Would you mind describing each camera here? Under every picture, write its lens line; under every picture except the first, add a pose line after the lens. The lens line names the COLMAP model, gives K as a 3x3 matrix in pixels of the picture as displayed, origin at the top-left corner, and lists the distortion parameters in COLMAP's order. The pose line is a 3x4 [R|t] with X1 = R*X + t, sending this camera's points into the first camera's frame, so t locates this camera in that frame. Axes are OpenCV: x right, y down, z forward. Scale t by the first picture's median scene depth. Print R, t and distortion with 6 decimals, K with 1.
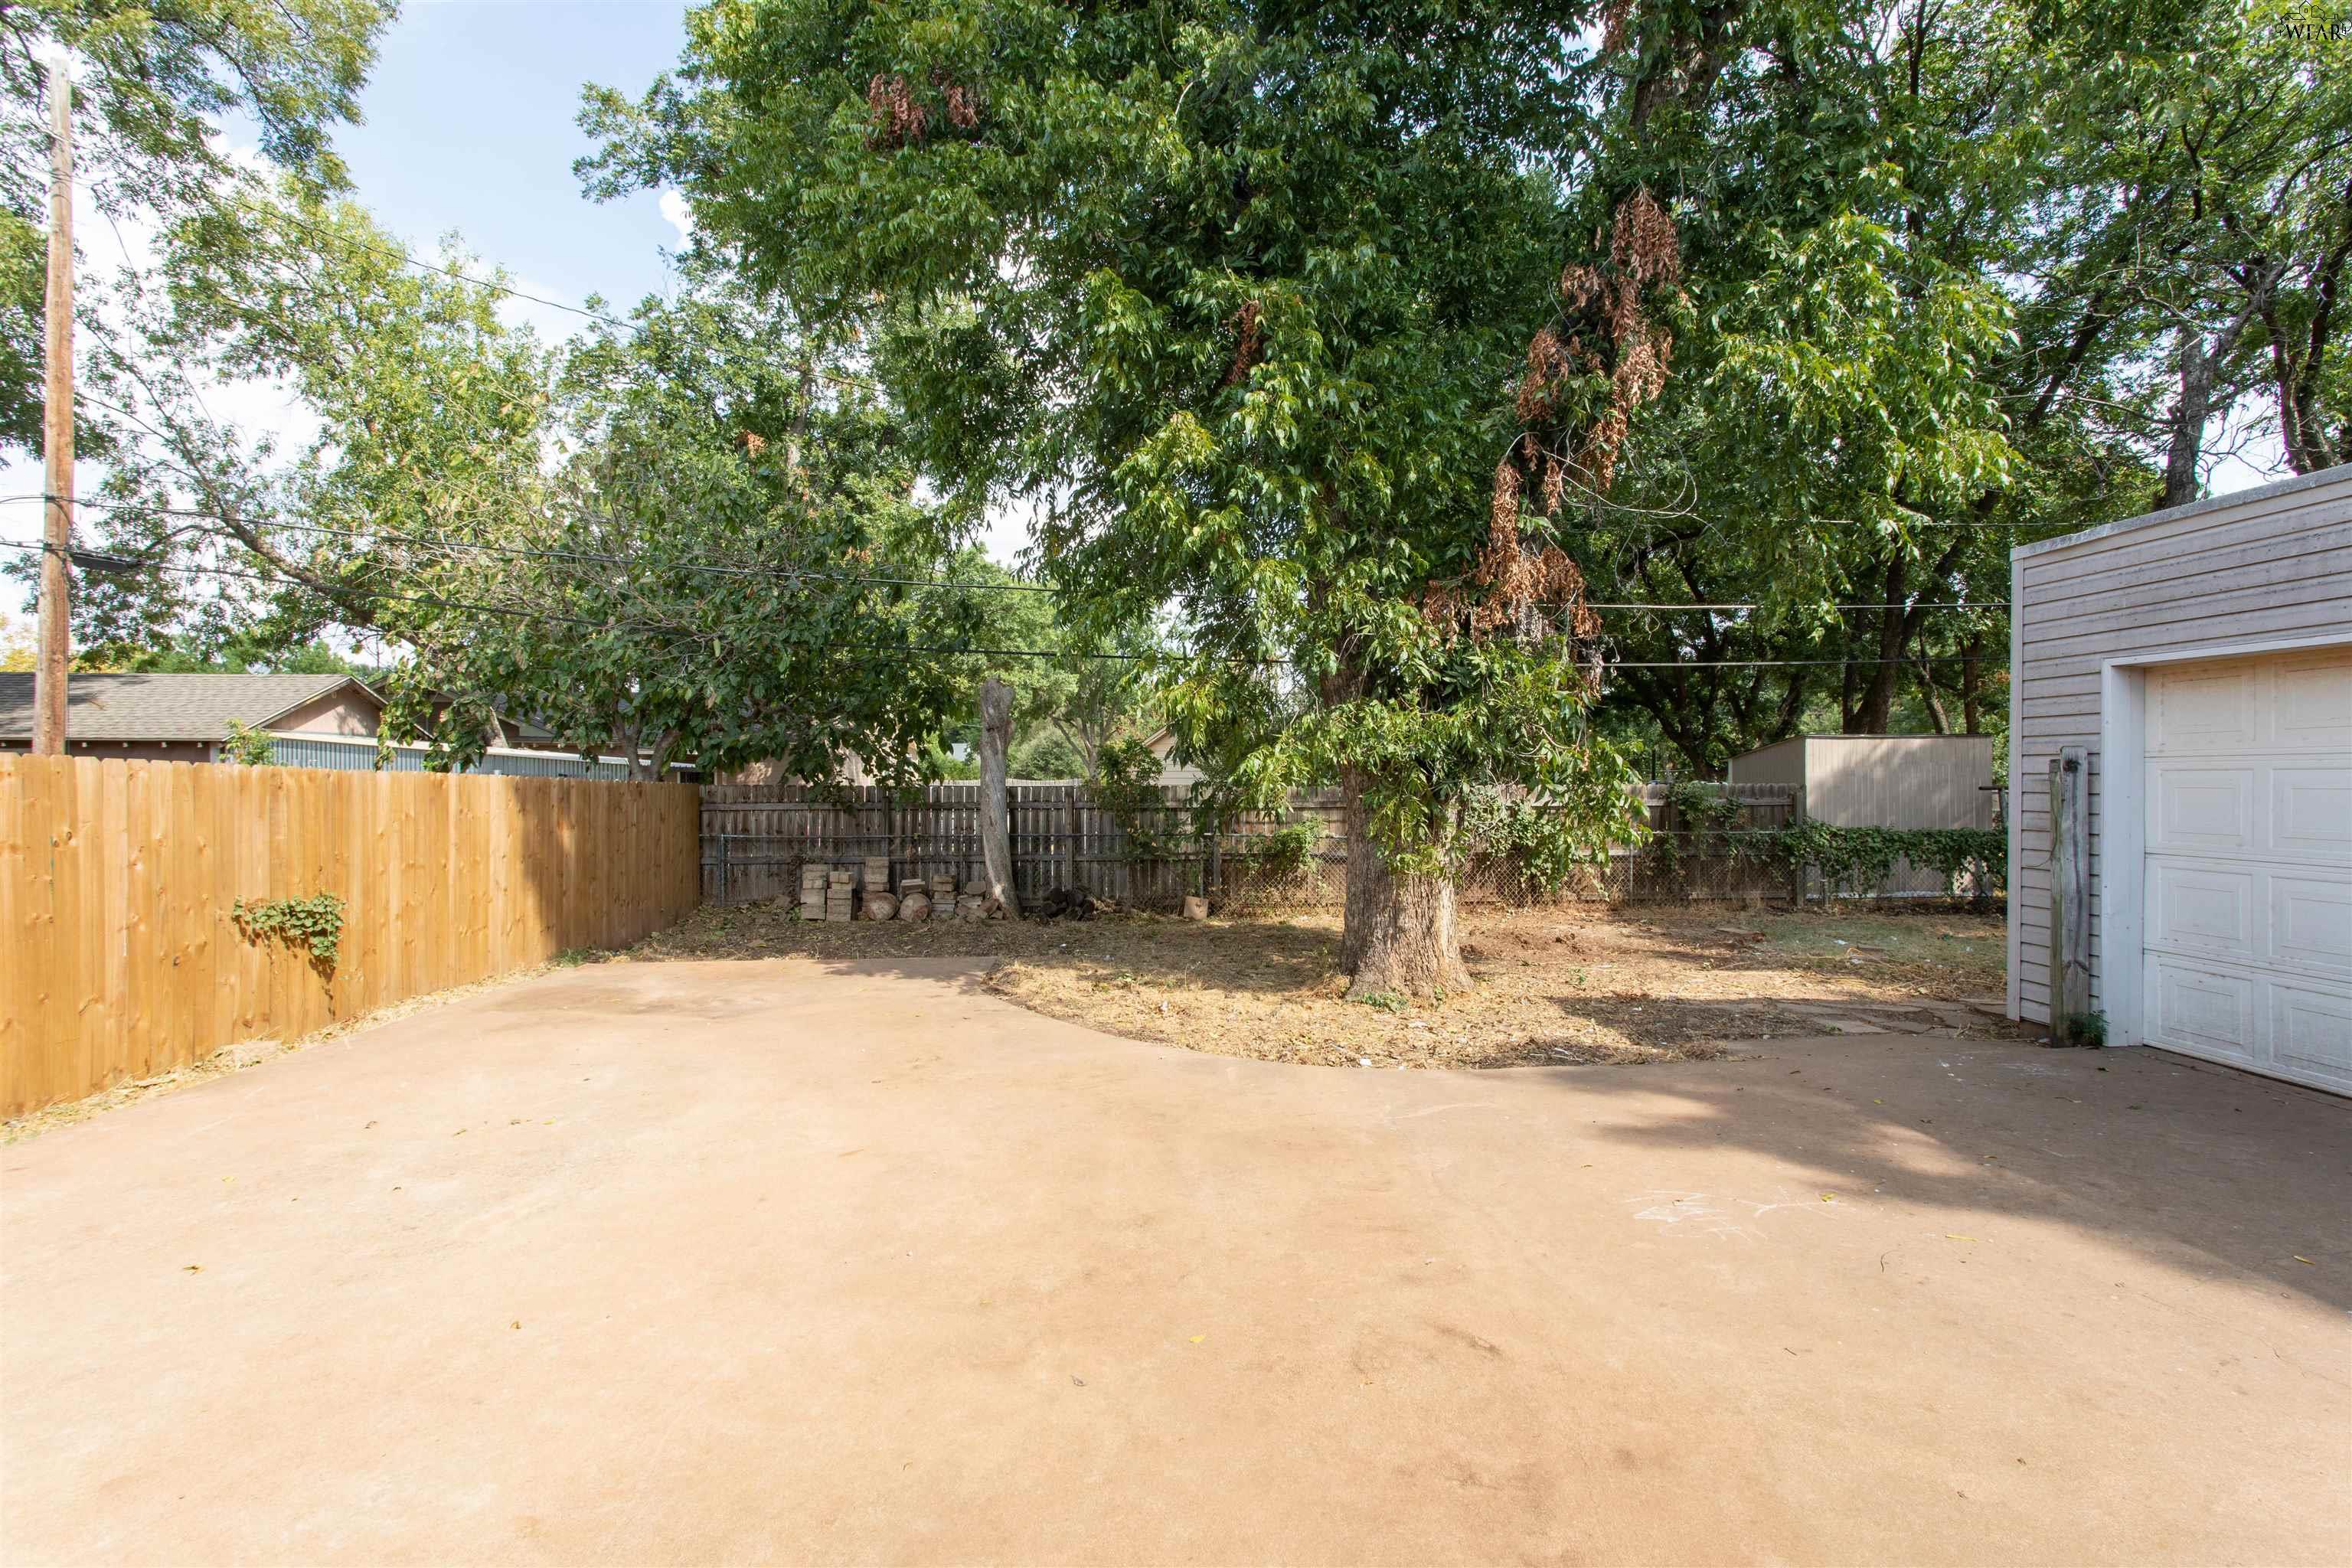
lens RADIAL K [[1118.9, 0, 1177.8], [0, 1118.9, 760.9], [0, 0, 1]] dist [0.000939, 0.000393]
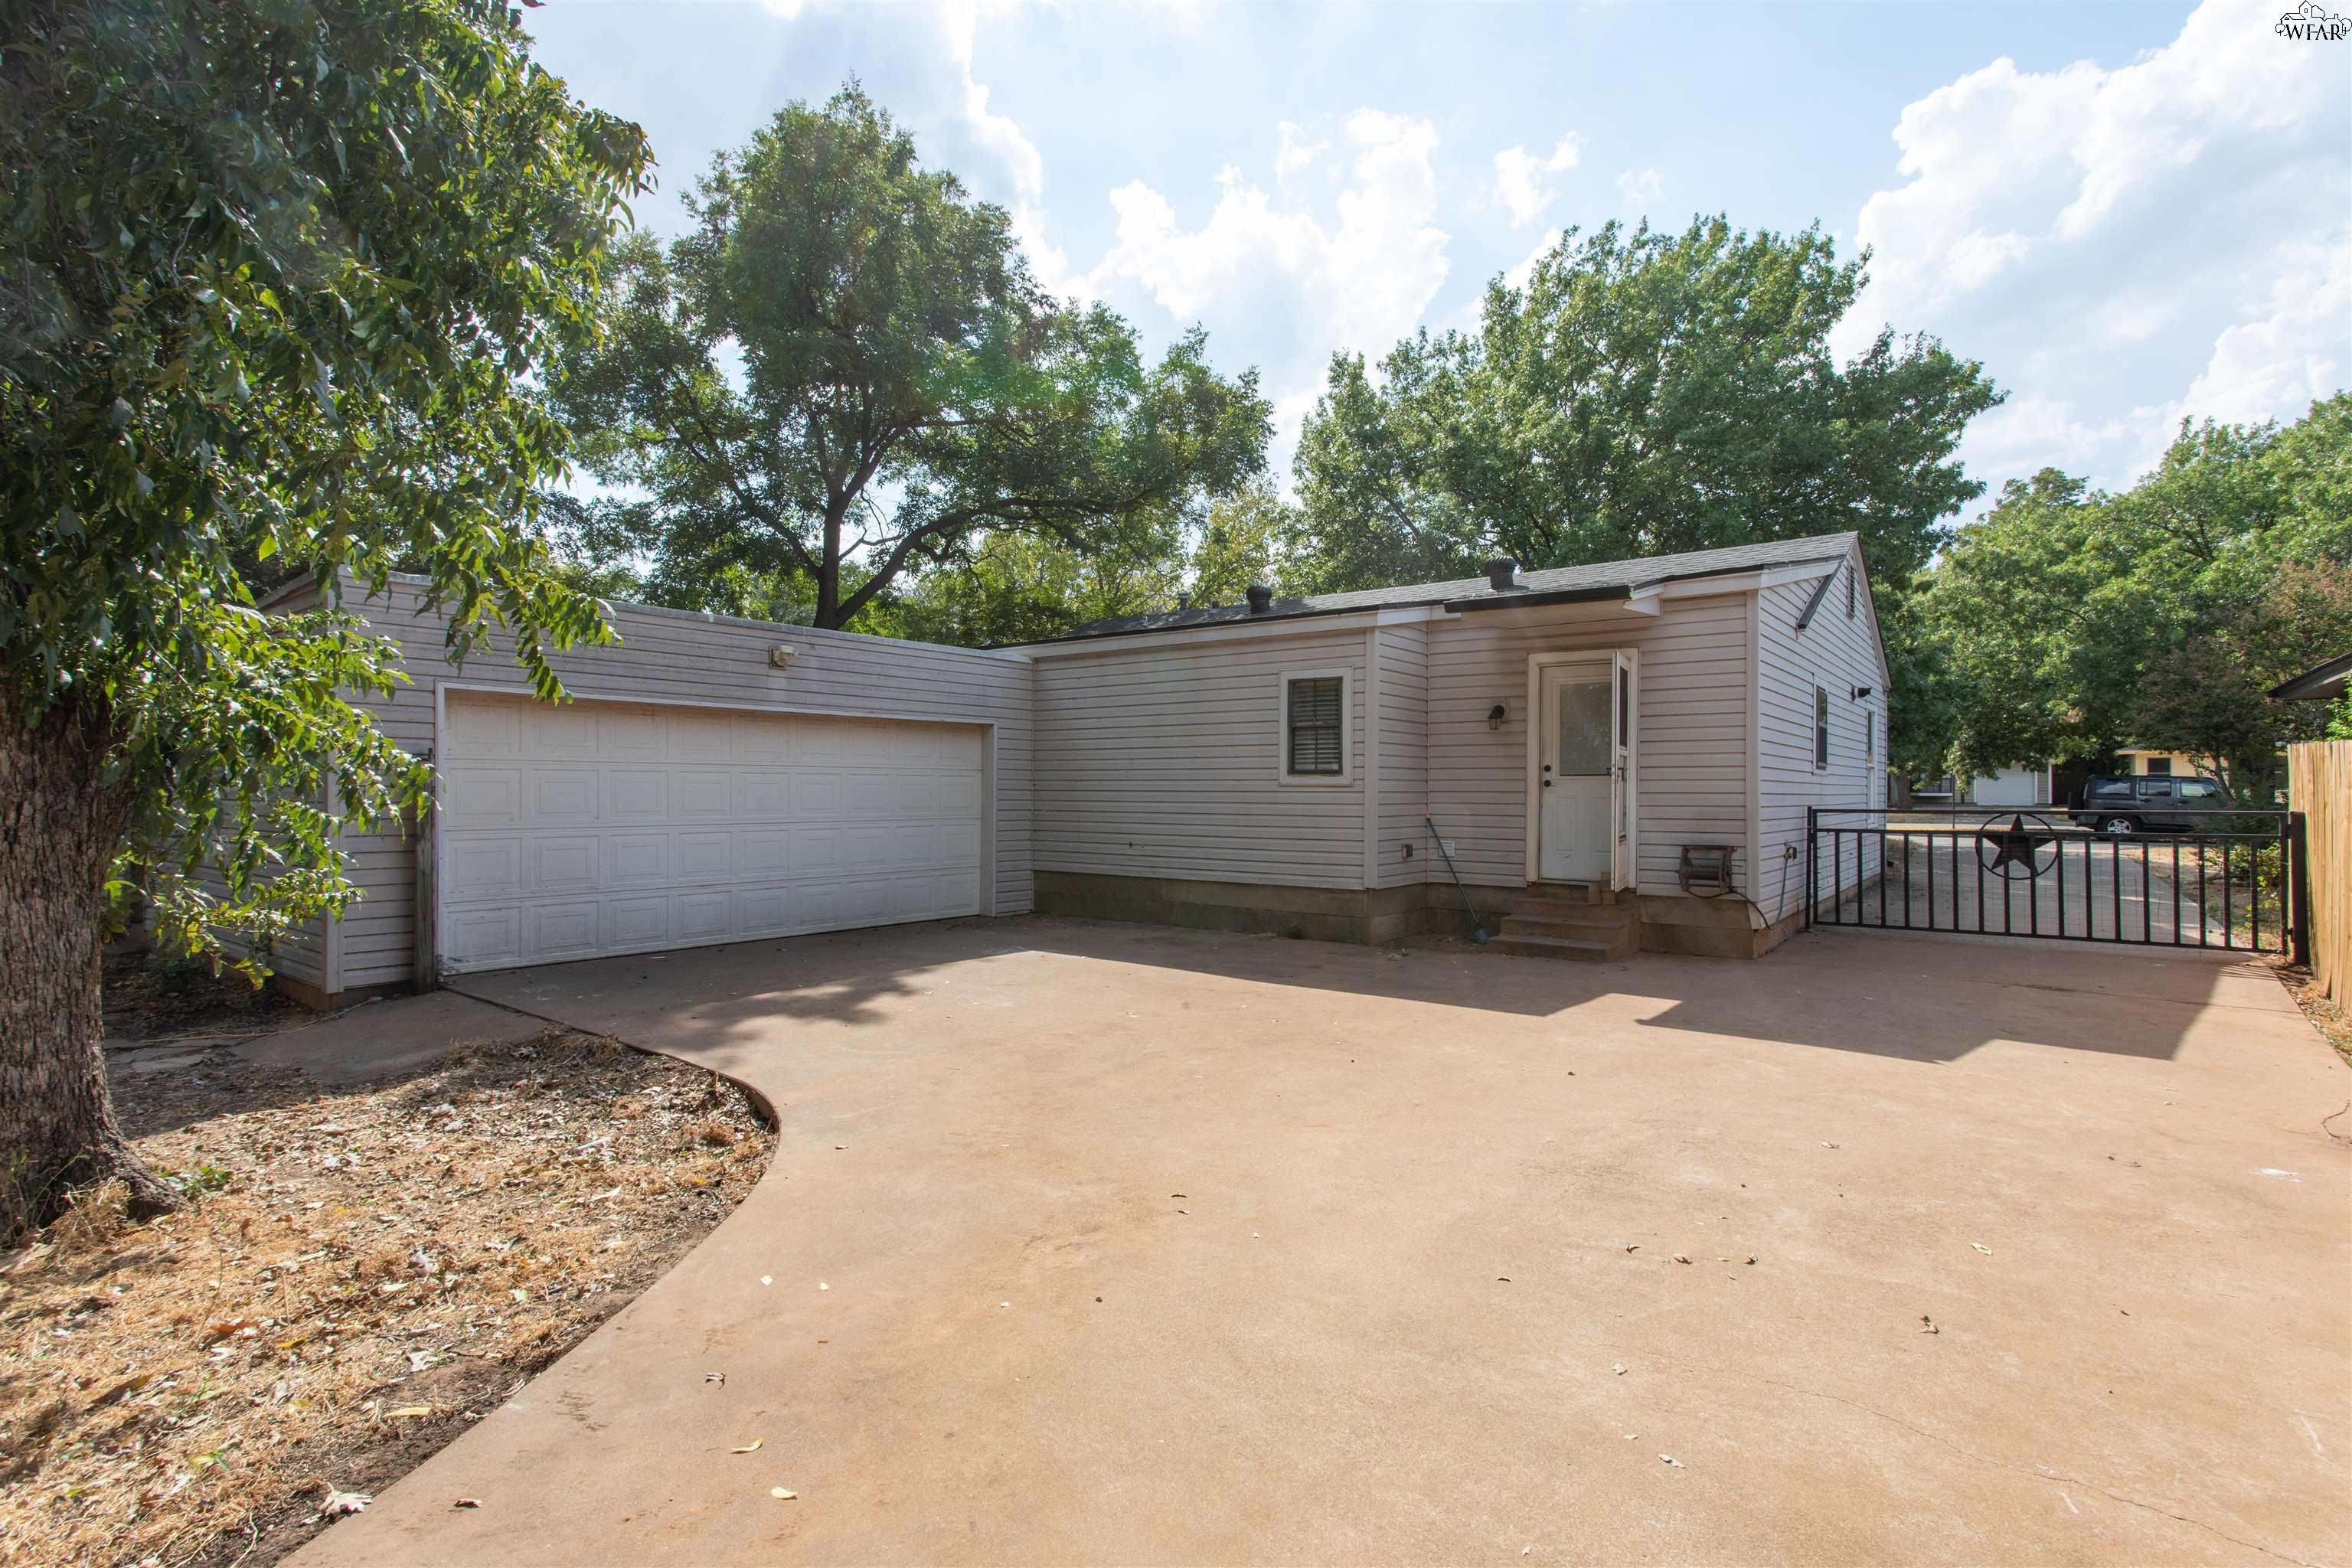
lens RADIAL K [[1118.9, 0, 1177.8], [0, 1118.9, 760.9], [0, 0, 1]] dist [0.000939, 0.000393]
pose [[-0.748378, 0.016739, 0.663061, -0.902594], [-0.011353, 0.999212, -0.038039, 0.050134], [-0.663175, -0.035995, -0.747598, 1.904695]]
